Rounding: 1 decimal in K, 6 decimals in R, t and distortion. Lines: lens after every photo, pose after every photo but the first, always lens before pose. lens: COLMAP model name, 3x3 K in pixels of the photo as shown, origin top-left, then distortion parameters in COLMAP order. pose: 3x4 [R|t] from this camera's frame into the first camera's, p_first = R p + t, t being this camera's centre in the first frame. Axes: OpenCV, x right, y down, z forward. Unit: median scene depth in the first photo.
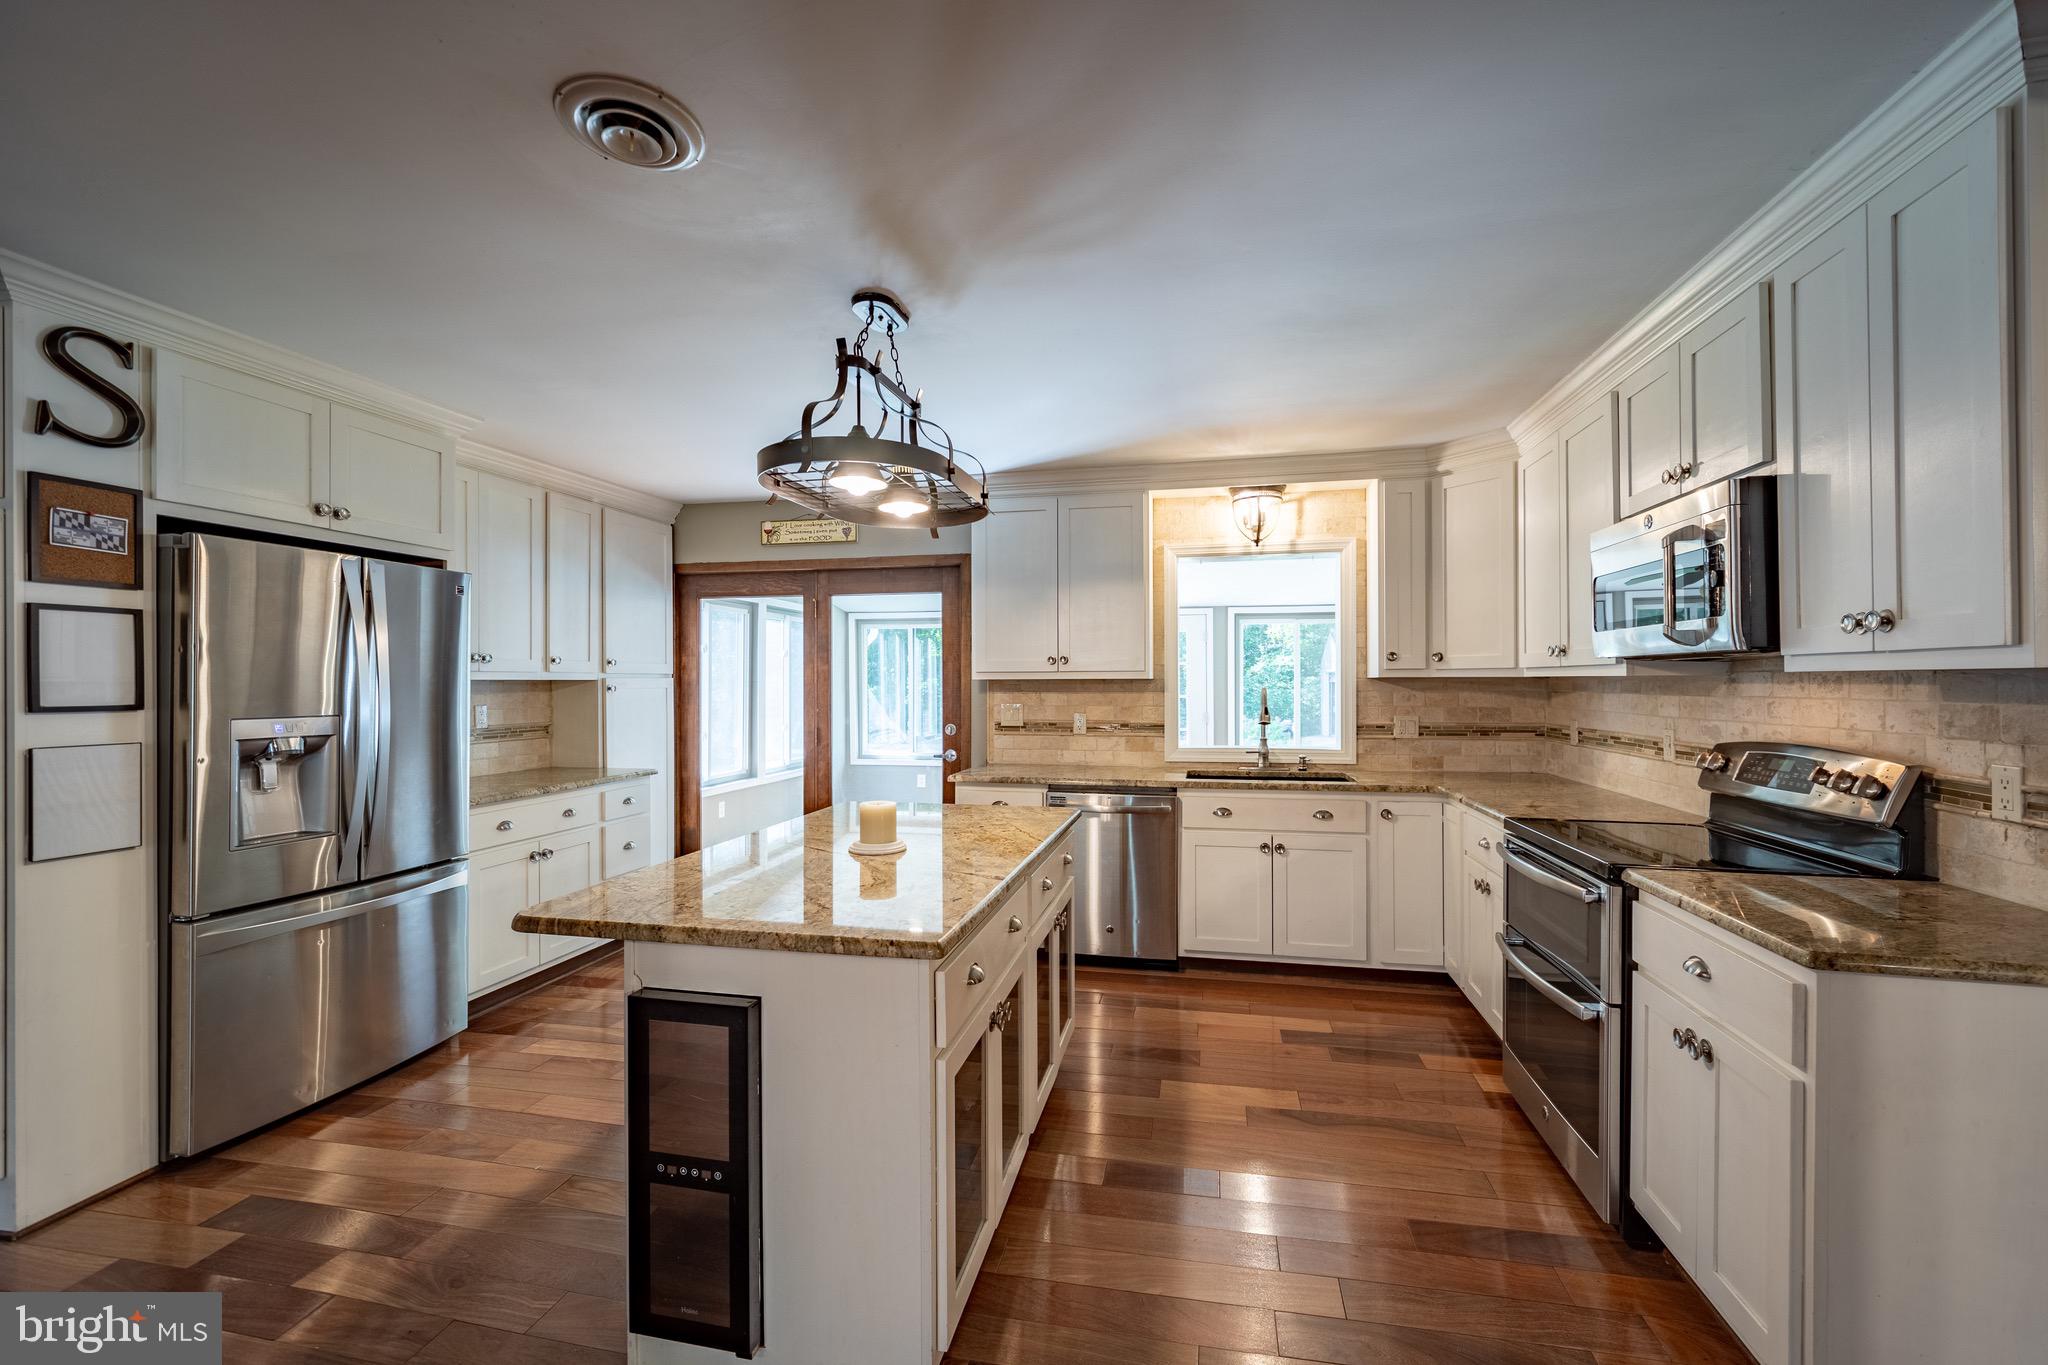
lens RADIAL K [[847.7, 0, 1038.0], [0, 847.7, 683.3], [0, 0, 1]] dist [-0.003002, -0.000276]
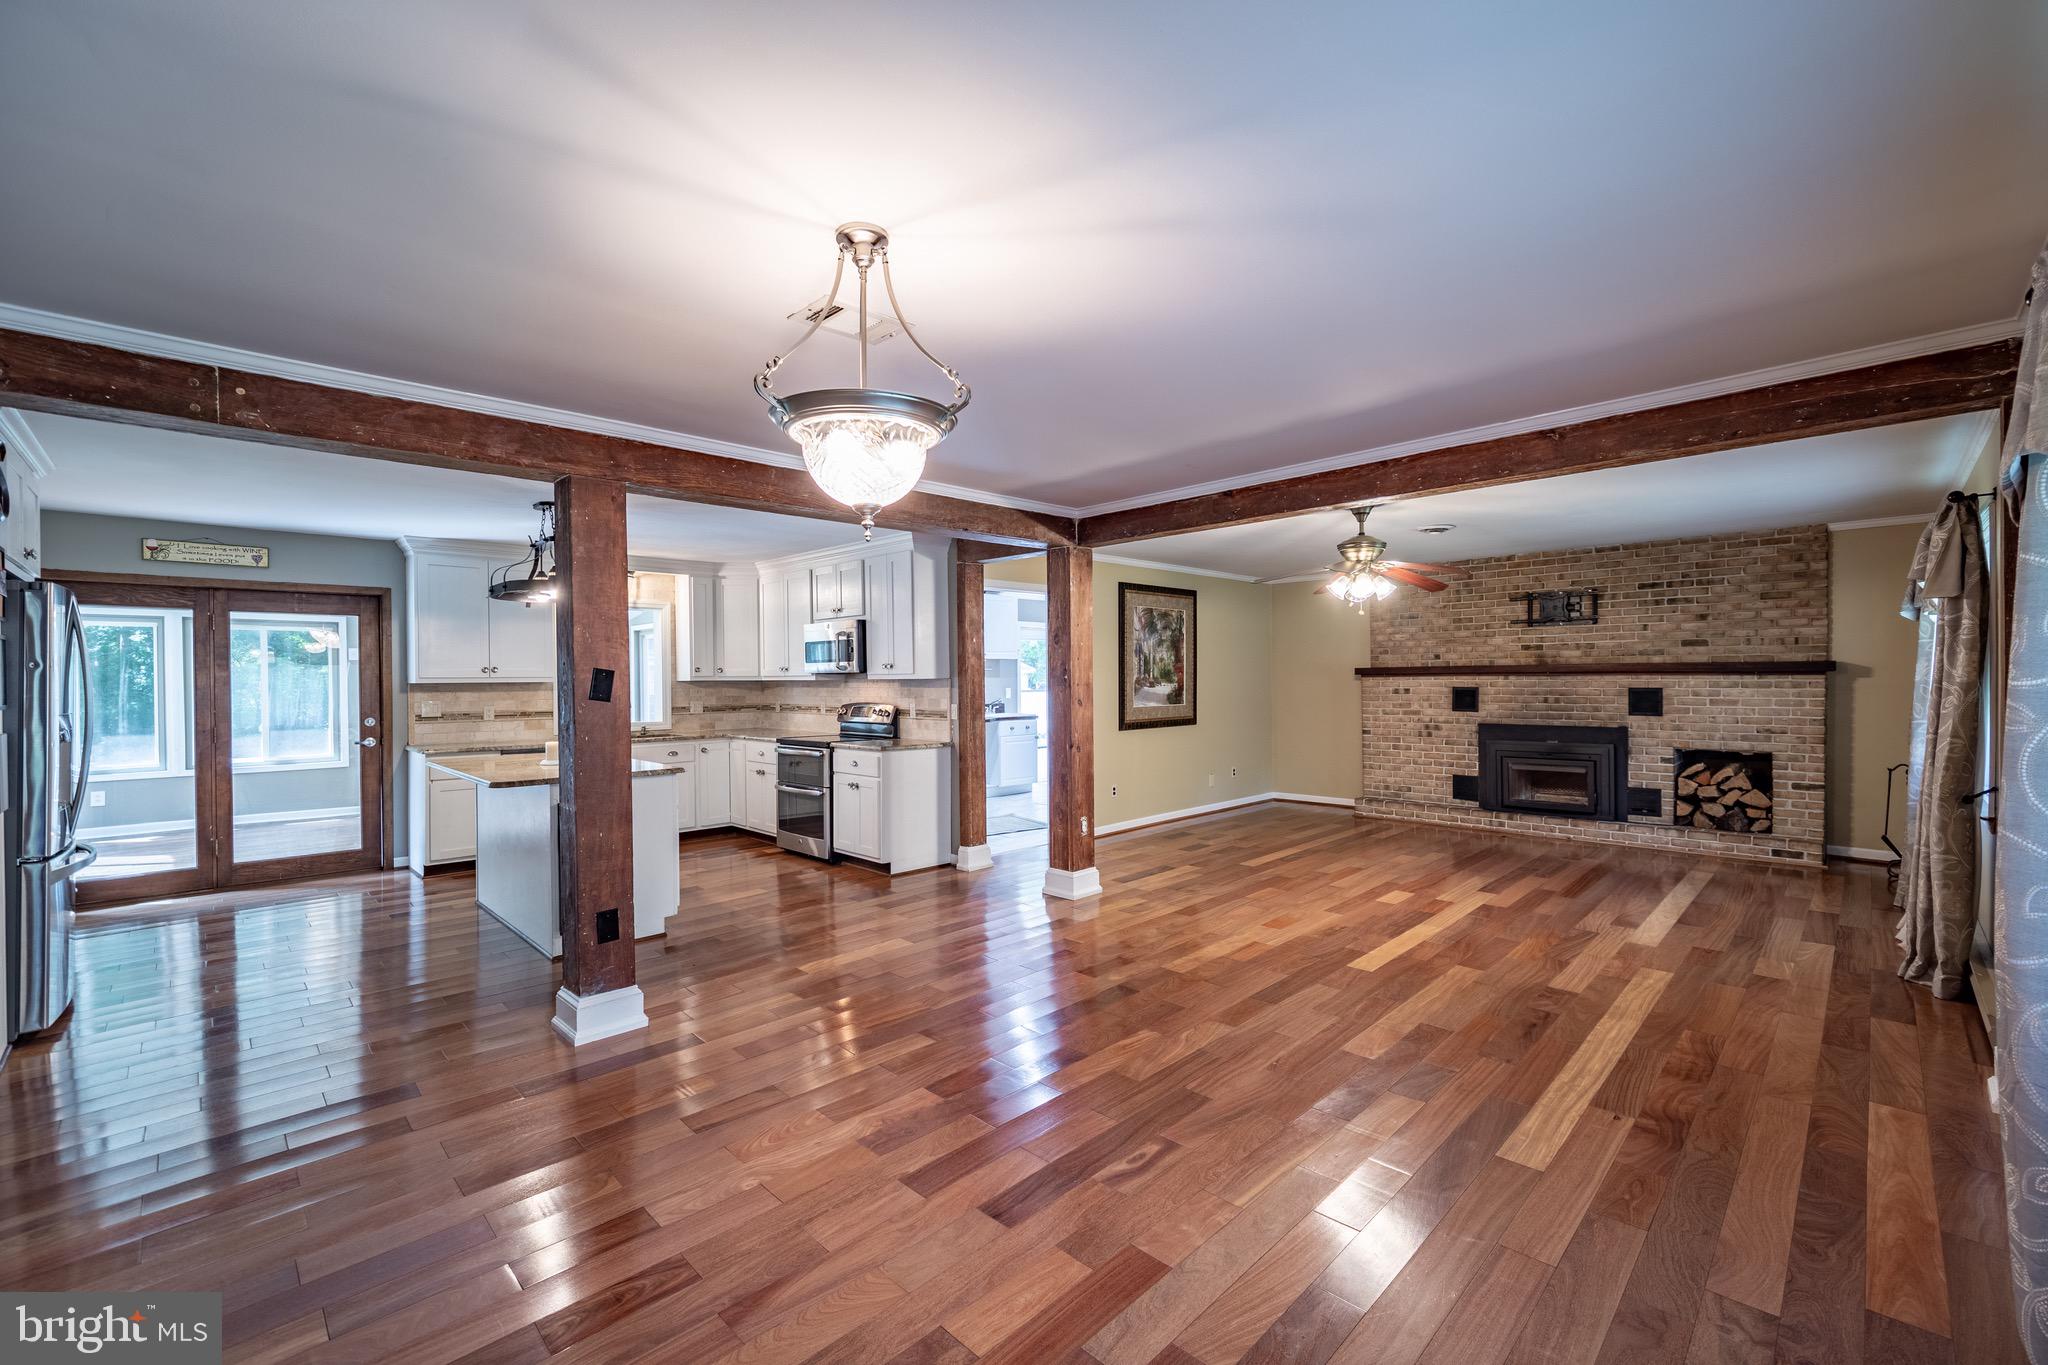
lens RADIAL K [[847.7, 0, 1038.1], [0, 847.7, 683.7], [0, 0, 1]] dist [-0.003002, -0.000276]
pose [[0.545354, -0.007188, 0.838175, -0.749502], [0.007386, 0.999966, 0.003770, -0.001653], [-0.838173, 0.004134, 0.545388, -0.668794]]
